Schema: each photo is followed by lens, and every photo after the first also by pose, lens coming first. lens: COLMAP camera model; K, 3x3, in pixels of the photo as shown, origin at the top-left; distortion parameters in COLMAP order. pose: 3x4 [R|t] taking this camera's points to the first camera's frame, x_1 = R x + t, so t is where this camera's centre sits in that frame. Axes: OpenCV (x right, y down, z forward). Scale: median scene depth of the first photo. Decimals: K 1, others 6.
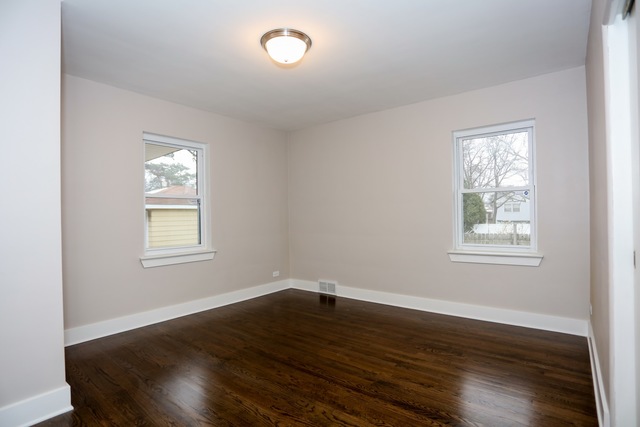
lens RADIAL K [[319.7, 0, 309.9], [0, 319.7, 211.8], [0, 0, 1]] dist [-0.044637, 0.016091]
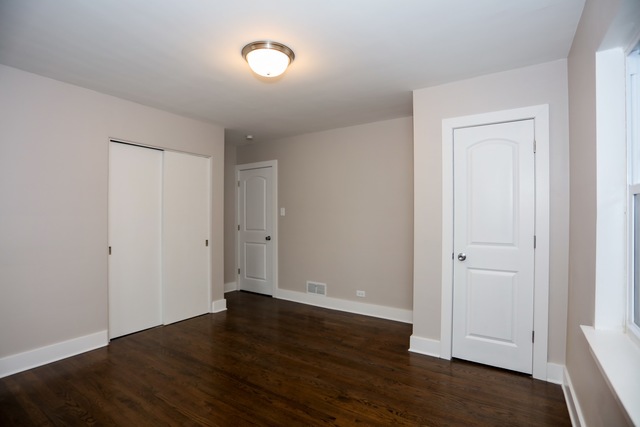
lens RADIAL K [[319.7, 0, 314.9], [0, 319.7, 213.5], [0, 0, 1]] dist [-0.044637, 0.016091]
pose [[-0.994986, 0.013025, -0.099165, -0.096452], [0.014149, 0.999843, -0.010631, -0.032480], [0.099011, -0.011981, -0.995014, 1.686084]]
